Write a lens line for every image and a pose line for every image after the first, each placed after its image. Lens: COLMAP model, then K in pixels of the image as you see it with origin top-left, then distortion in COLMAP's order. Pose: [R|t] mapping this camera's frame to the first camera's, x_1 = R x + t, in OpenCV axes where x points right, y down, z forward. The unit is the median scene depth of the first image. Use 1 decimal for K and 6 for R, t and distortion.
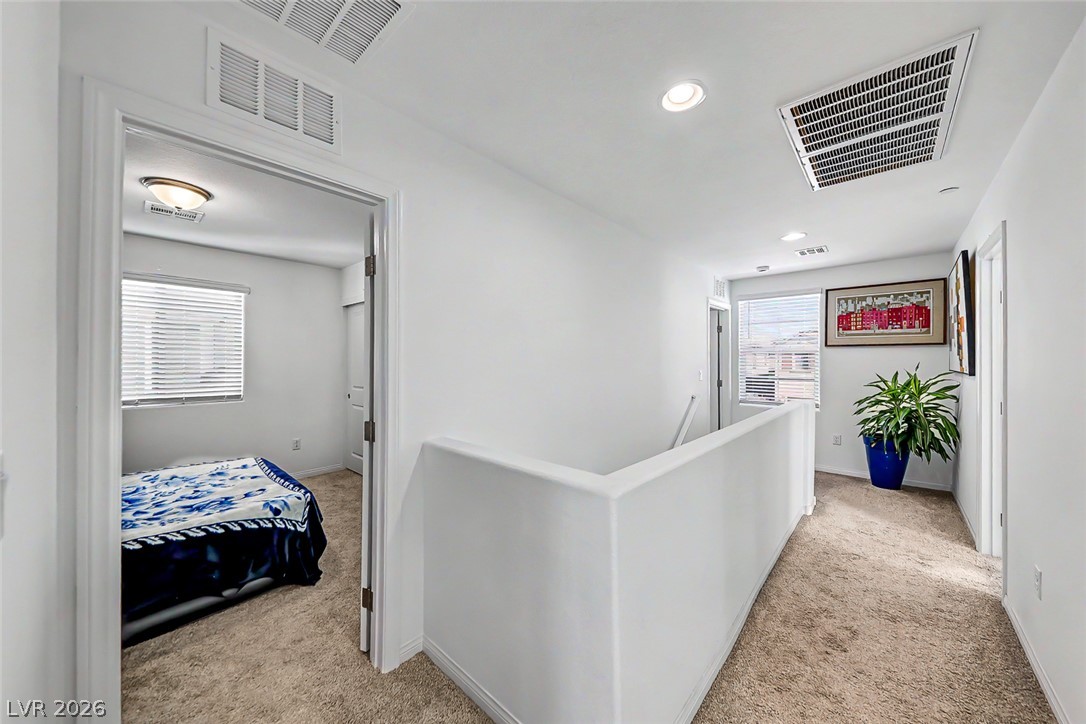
lens RADIAL K [[377.0, 0, 545.0], [0, 377.0, 359.5], [0, 0, 1]] dist [0.008596, -0.004087]
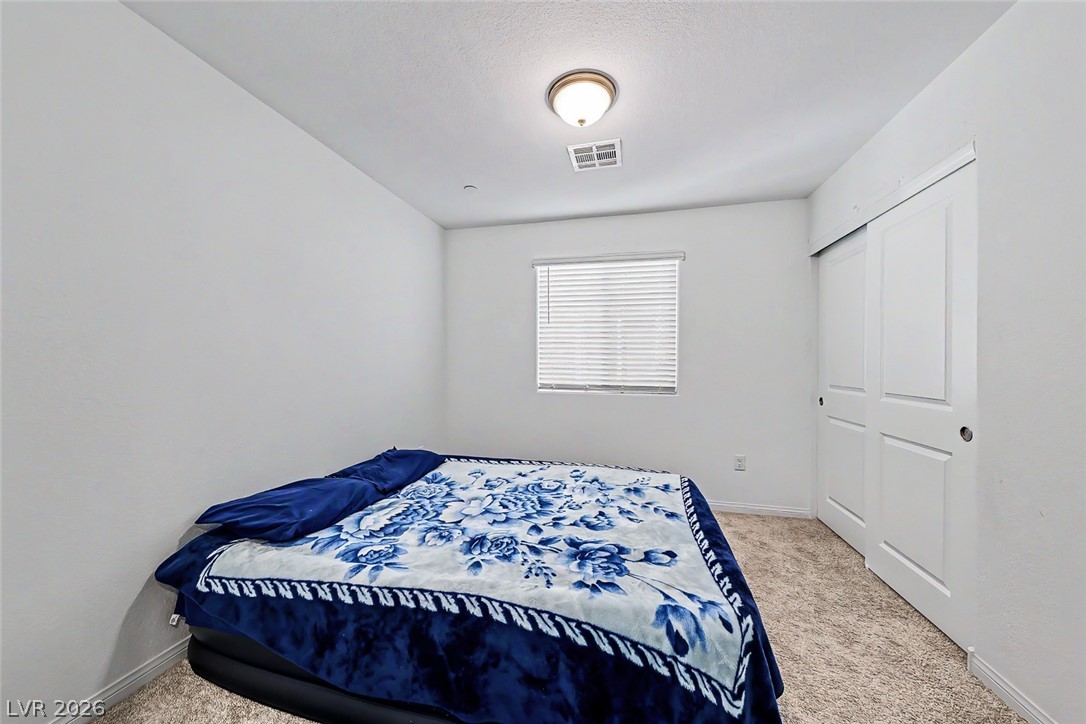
lens RADIAL K [[377.0, 0, 545.7], [0, 377.0, 361.7], [0, 0, 1]] dist [0.008596, -0.004087]
pose [[0.473743, -0.000819, -0.880662, -0.371334], [-0.002234, 0.999995, -0.002132, 0.068371], [0.880660, 0.002978, 0.473739, 0.616682]]
